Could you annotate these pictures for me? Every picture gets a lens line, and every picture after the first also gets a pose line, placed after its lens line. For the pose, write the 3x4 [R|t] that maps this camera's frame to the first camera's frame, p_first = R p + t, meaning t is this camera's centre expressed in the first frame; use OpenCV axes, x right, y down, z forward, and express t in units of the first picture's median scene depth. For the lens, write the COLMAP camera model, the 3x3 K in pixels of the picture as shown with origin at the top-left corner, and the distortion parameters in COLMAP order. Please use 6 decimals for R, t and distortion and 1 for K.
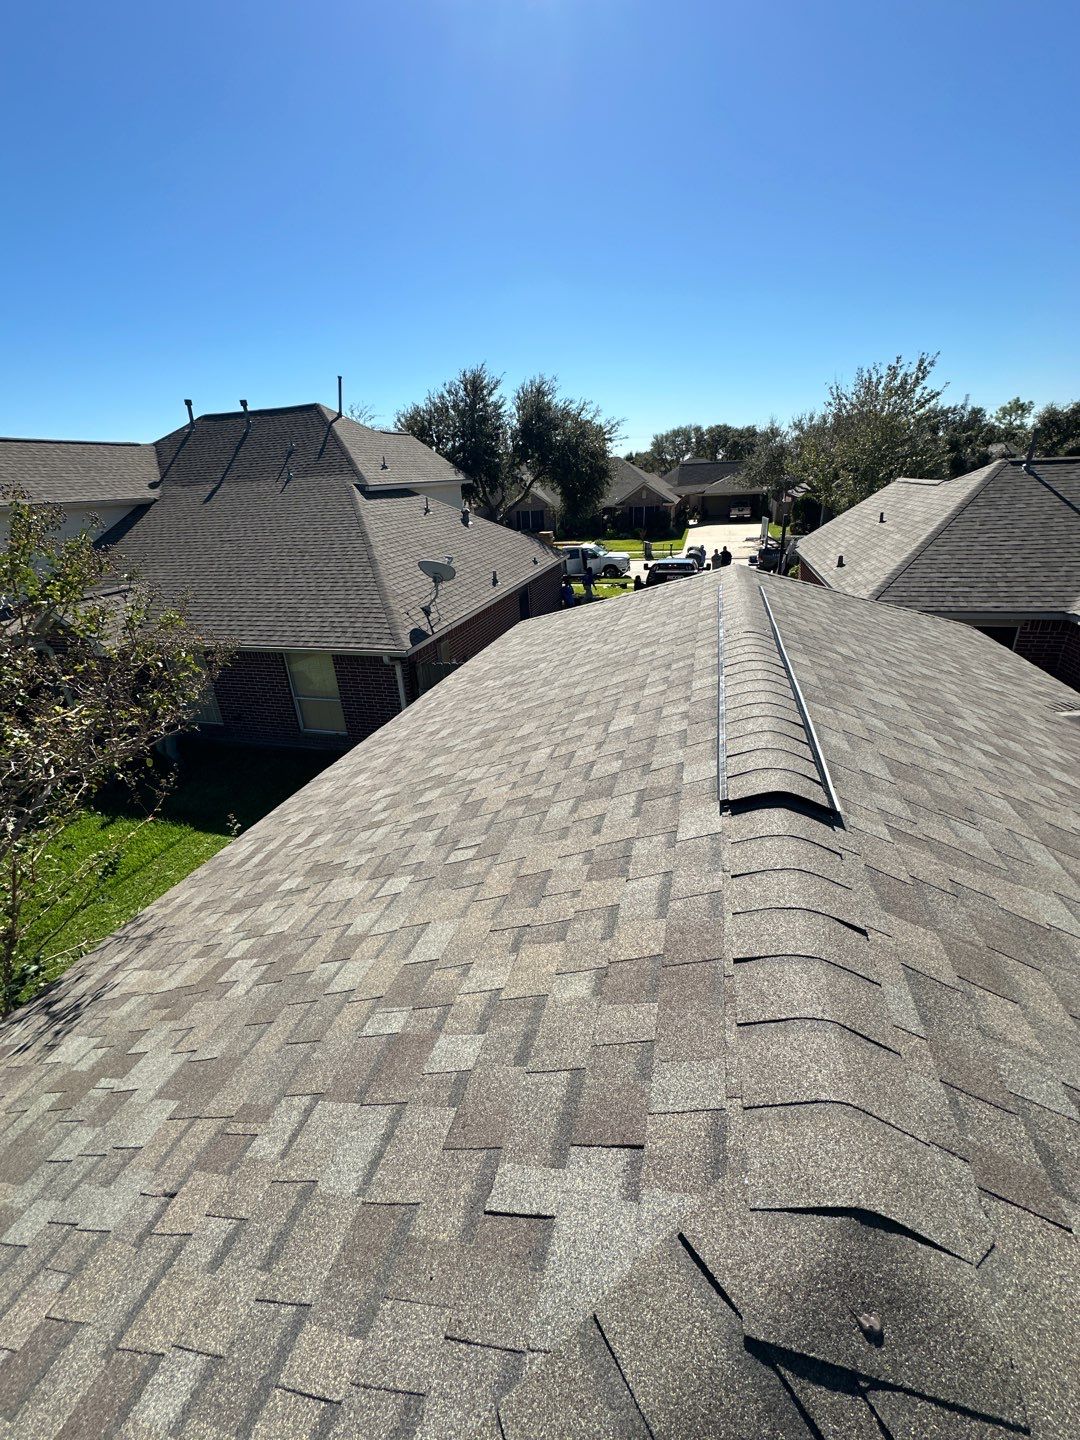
lens RADIAL K [[573.3, 0, 540.7], [0, 573.3, 717.3], [0, 0, 1]] dist [-0.000749, 0.000296]
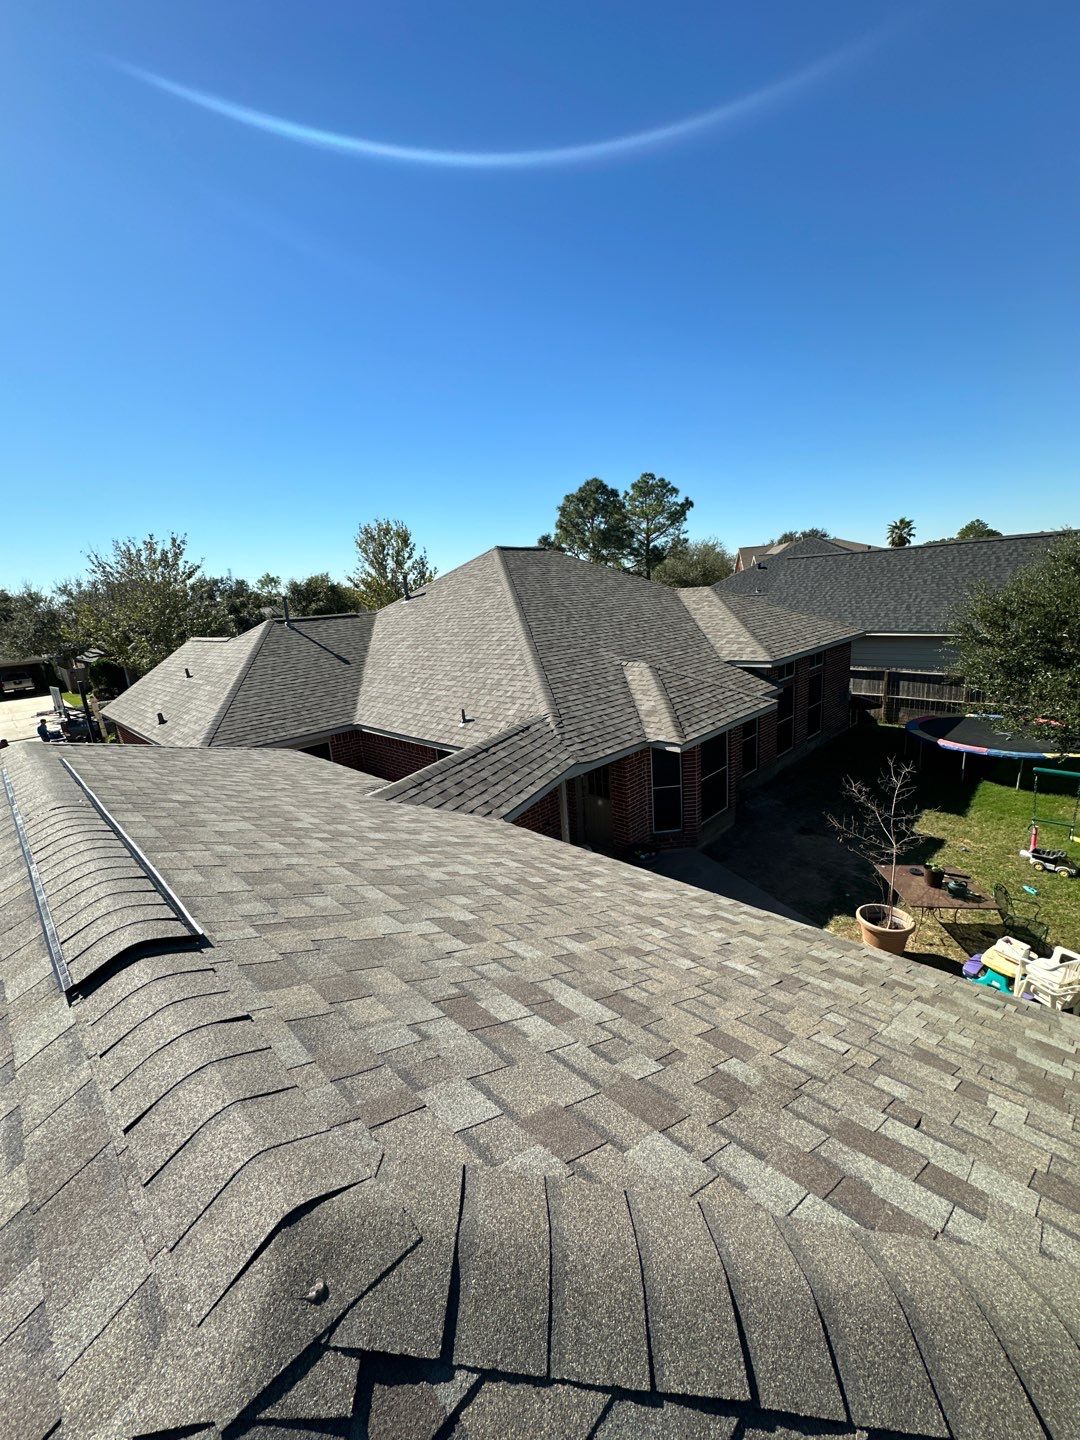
lens RADIAL K [[573.3, 0, 540.2], [0, 573.3, 719.3], [0, 0, 1]] dist [-0.000749, 0.000296]
pose [[0.488509, -0.174692, 0.854893, -0.000728], [0.383208, 0.923164, -0.030332, 0.011755], [-0.783907, 0.342419, 0.517917, -0.026839]]
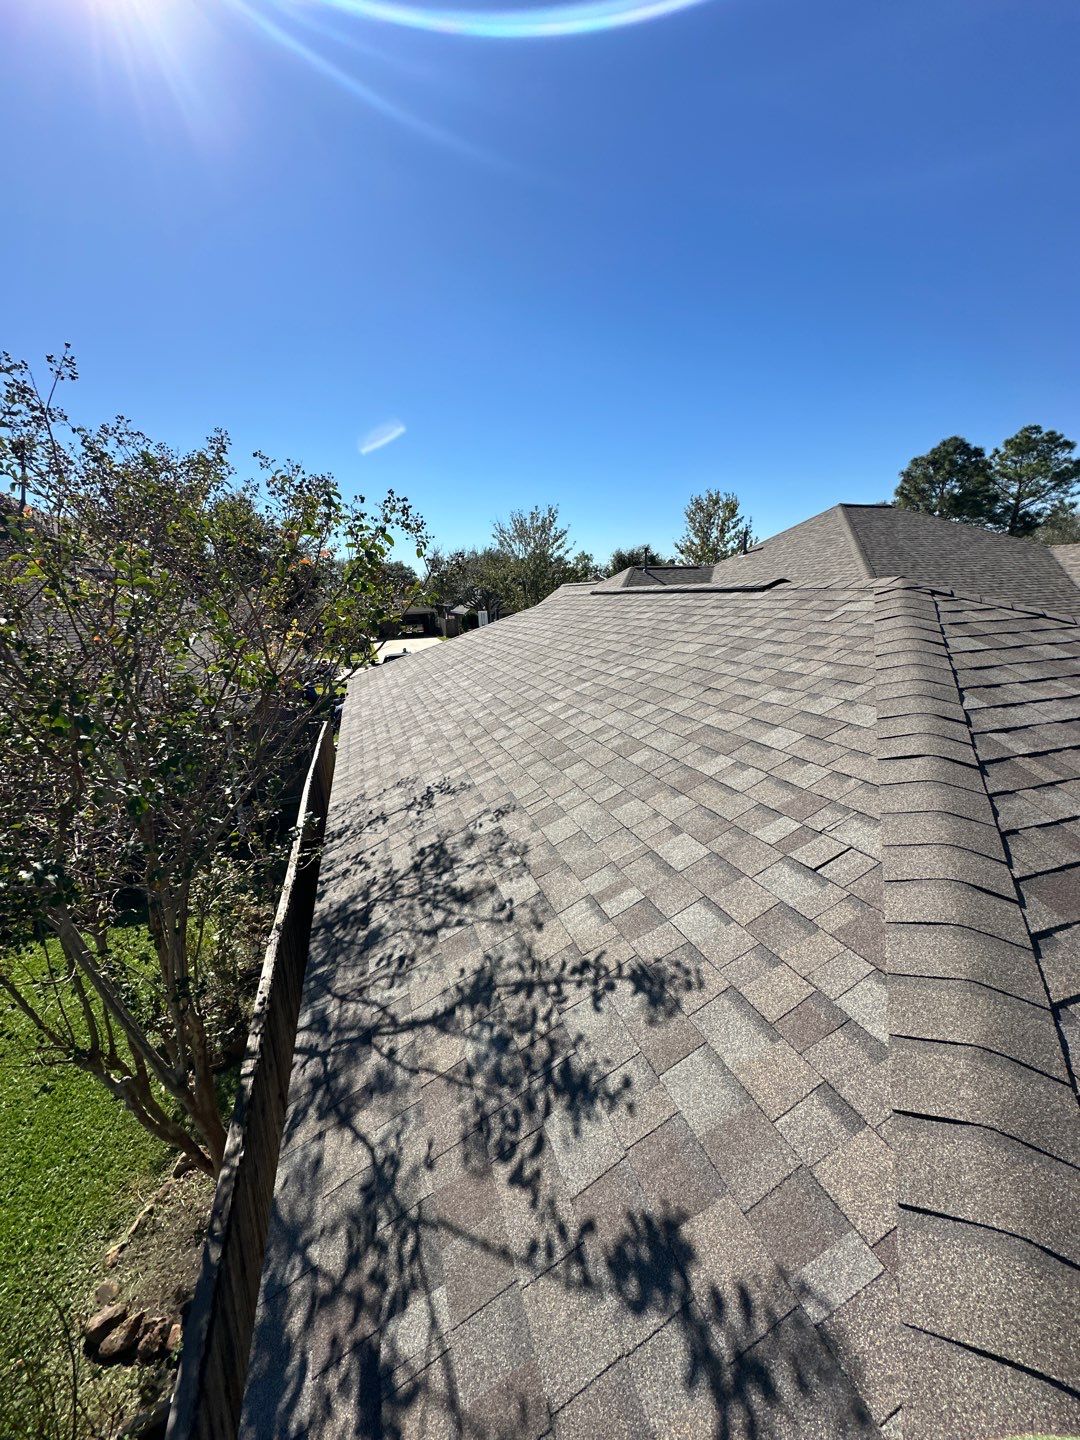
lens RADIAL K [[573.3, 0, 540.6], [0, 573.3, 718.3], [0, 0, 1]] dist [-0.000749, 0.000296]
pose [[0.837948, -0.101214, 0.536282, -0.342076], [0.210885, 0.966376, -0.147124, 0.153990], [-0.503359, 0.236377, 0.831117, -0.083539]]
